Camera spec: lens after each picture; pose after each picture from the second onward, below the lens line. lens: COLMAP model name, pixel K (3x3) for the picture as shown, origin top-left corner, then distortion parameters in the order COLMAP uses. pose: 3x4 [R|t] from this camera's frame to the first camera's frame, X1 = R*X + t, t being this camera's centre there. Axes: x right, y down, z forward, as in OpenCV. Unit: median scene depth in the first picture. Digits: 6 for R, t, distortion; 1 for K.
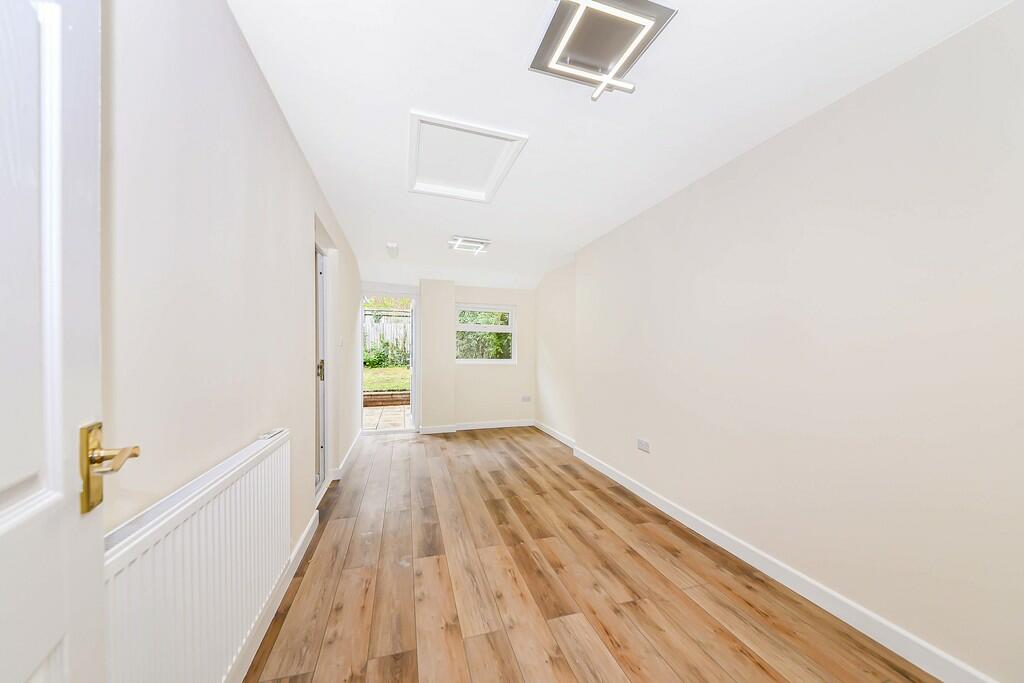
lens RADIAL K [[355.8, 0, 515.0], [0, 355.8, 348.4], [0, 0, 1]] dist [-0.007785, -0.001682]
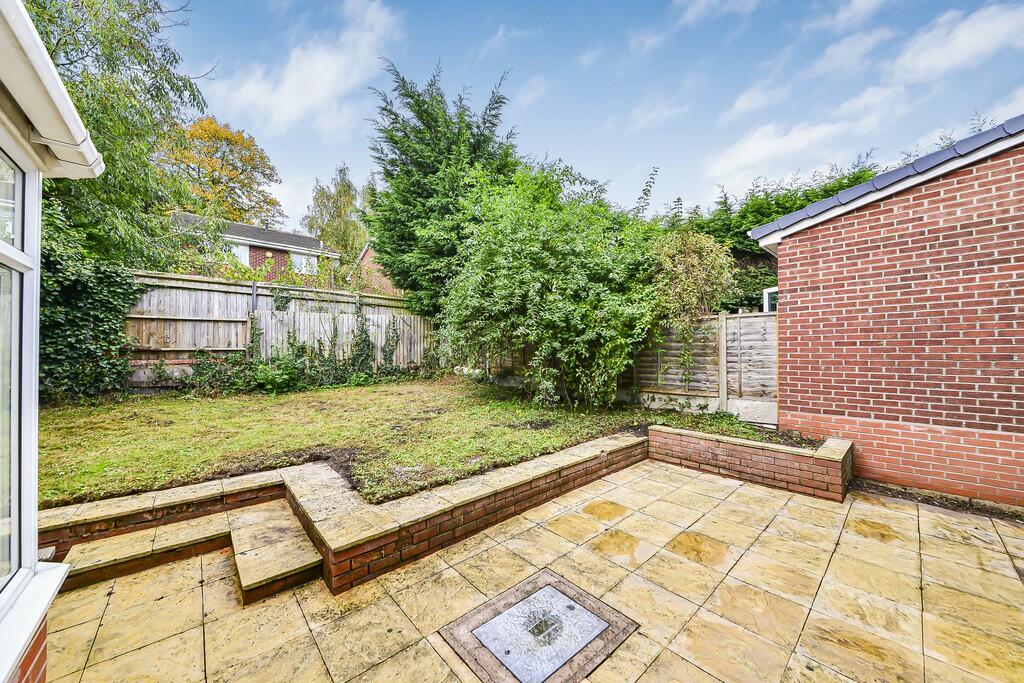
lens RADIAL K [[355.8, 0, 516.4], [0, 355.8, 344.5], [0, 0, 1]] dist [-0.007785, -0.001682]
pose [[0.912637, -0.001679, 0.408767, -0.278573], [0.007195, 0.999903, -0.011956, -0.010096], [-0.408707, 0.013853, 0.912560, 0.344798]]
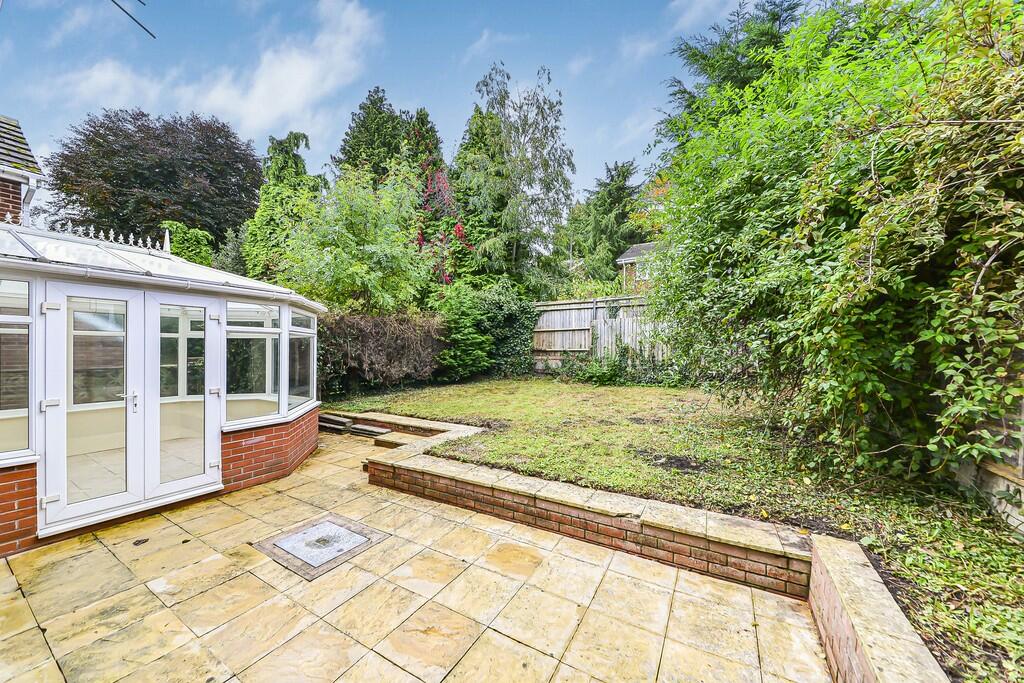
lens RADIAL K [[355.8, 0, 514.1], [0, 355.8, 345.7], [0, 0, 1]] dist [-0.007785, -0.001682]
pose [[0.670660, -0.010311, -0.741693, -0.010771], [0.004527, 0.999942, -0.009807, -0.014271], [0.741751, 0.003220, 0.670668, 0.404361]]
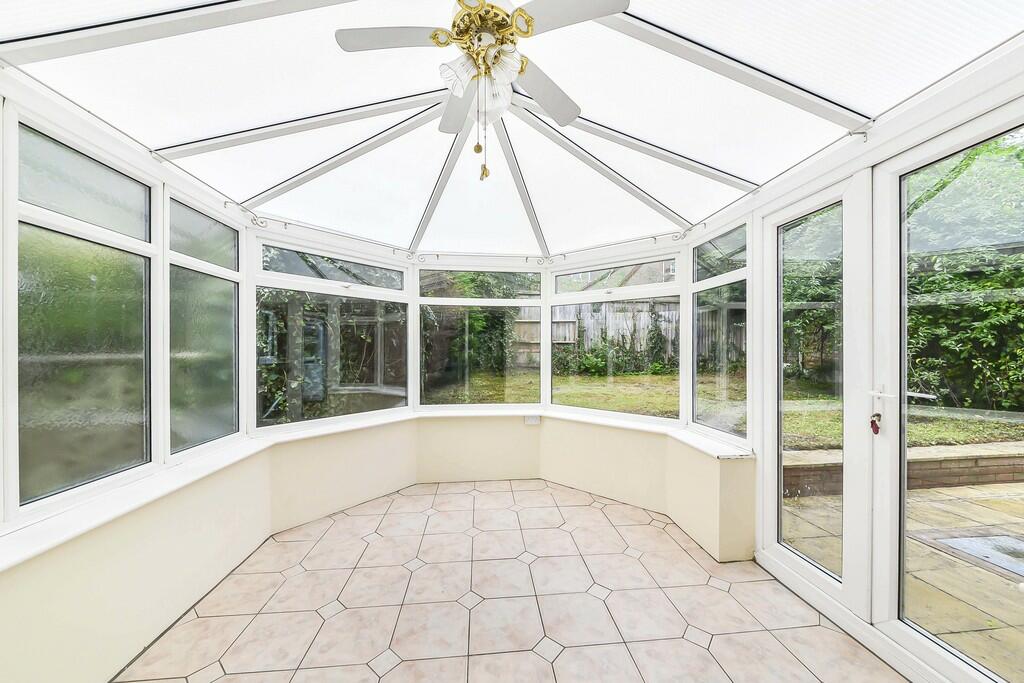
lens RADIAL K [[355.8, 0, 506.4], [0, 355.8, 352.2], [0, 0, 1]] dist [-0.007785, -0.001682]
pose [[0.971760, -0.001330, -0.235969, -0.393972], [0.003630, 0.999950, 0.009312, 0.000261], [0.235945, -0.009905, 0.971716, 0.265148]]
